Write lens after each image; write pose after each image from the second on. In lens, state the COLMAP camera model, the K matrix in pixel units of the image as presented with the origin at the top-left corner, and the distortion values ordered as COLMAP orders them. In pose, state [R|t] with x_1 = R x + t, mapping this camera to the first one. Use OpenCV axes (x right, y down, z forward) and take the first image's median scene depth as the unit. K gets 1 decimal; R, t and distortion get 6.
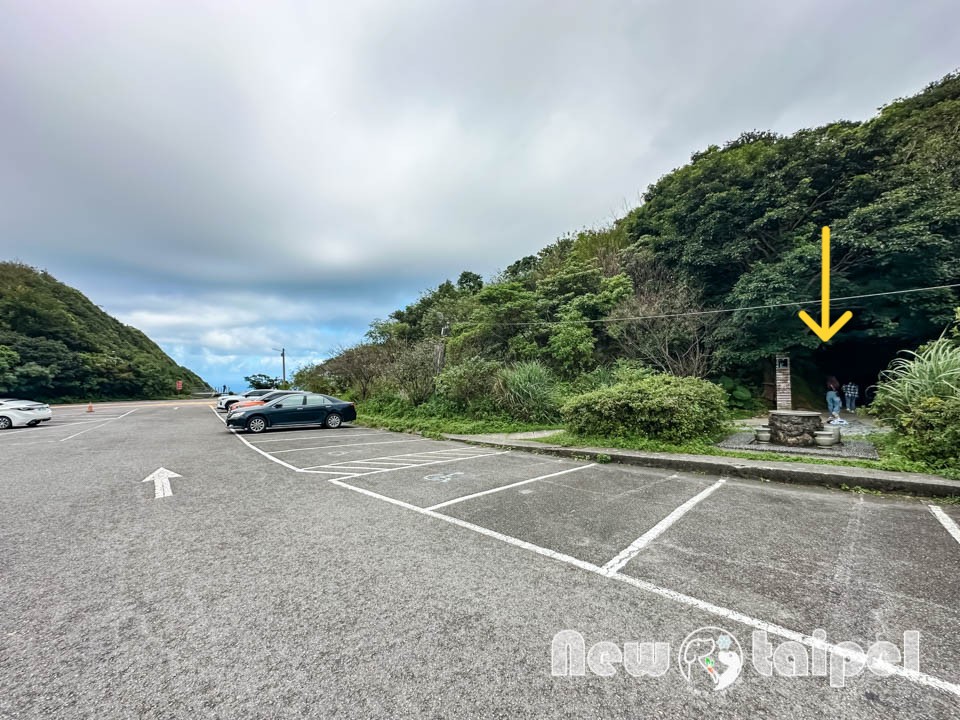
lens RADIAL K [[382.2, 0, 475.9], [0, 382.2, 361.5], [0, 0, 1]] dist [-0.000792, 0.000187]
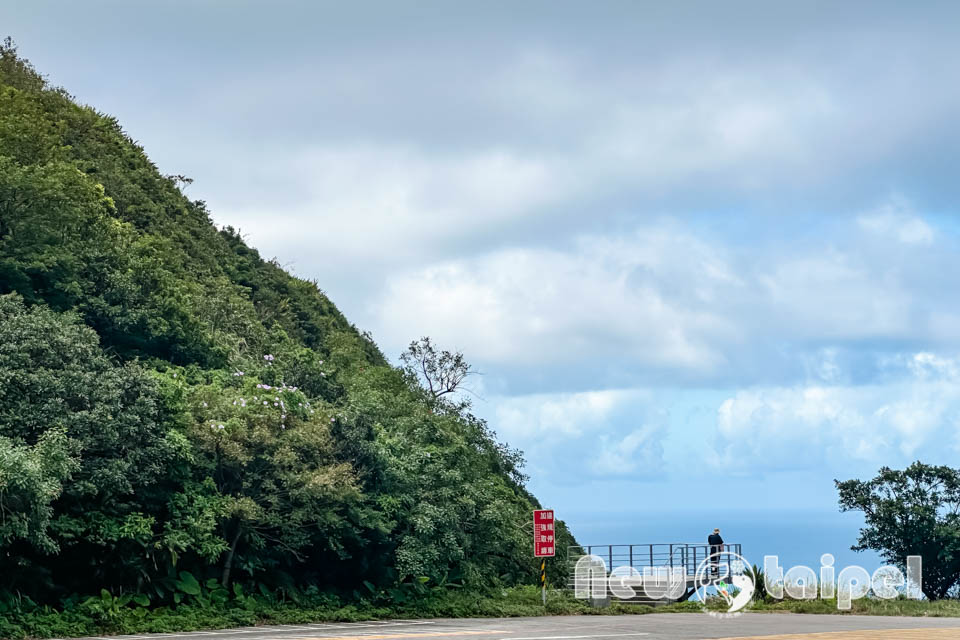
lens RADIAL K [[2108.2, 0, 479.9], [0, 2108.2, 316.4], [0, 0, 1]] dist [0.104598, 0.000000]
pose [[0.806800, -0.064335, -0.587311, -0.268814], [0.041140, 0.997758, -0.052781, 0.014949], [0.589390, 0.018422, 0.807638, 0.233586]]
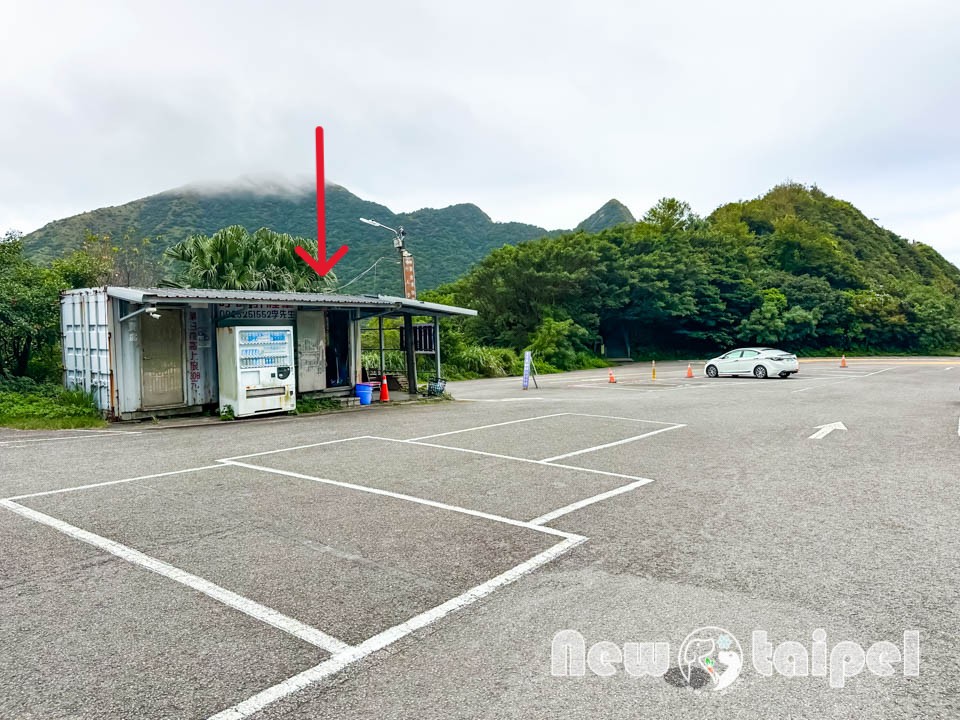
lens RADIAL K [[678.9, 0, 476.2], [0, 678.9, 354.8], [0, 0, 1]] dist [0.037096, -0.048260]
pose [[0.246815, 0.032110, -0.968531, 0.107799], [0.058678, 0.997122, 0.048011, -0.003850], [0.967285, -0.068681, 0.244220, -0.049931]]
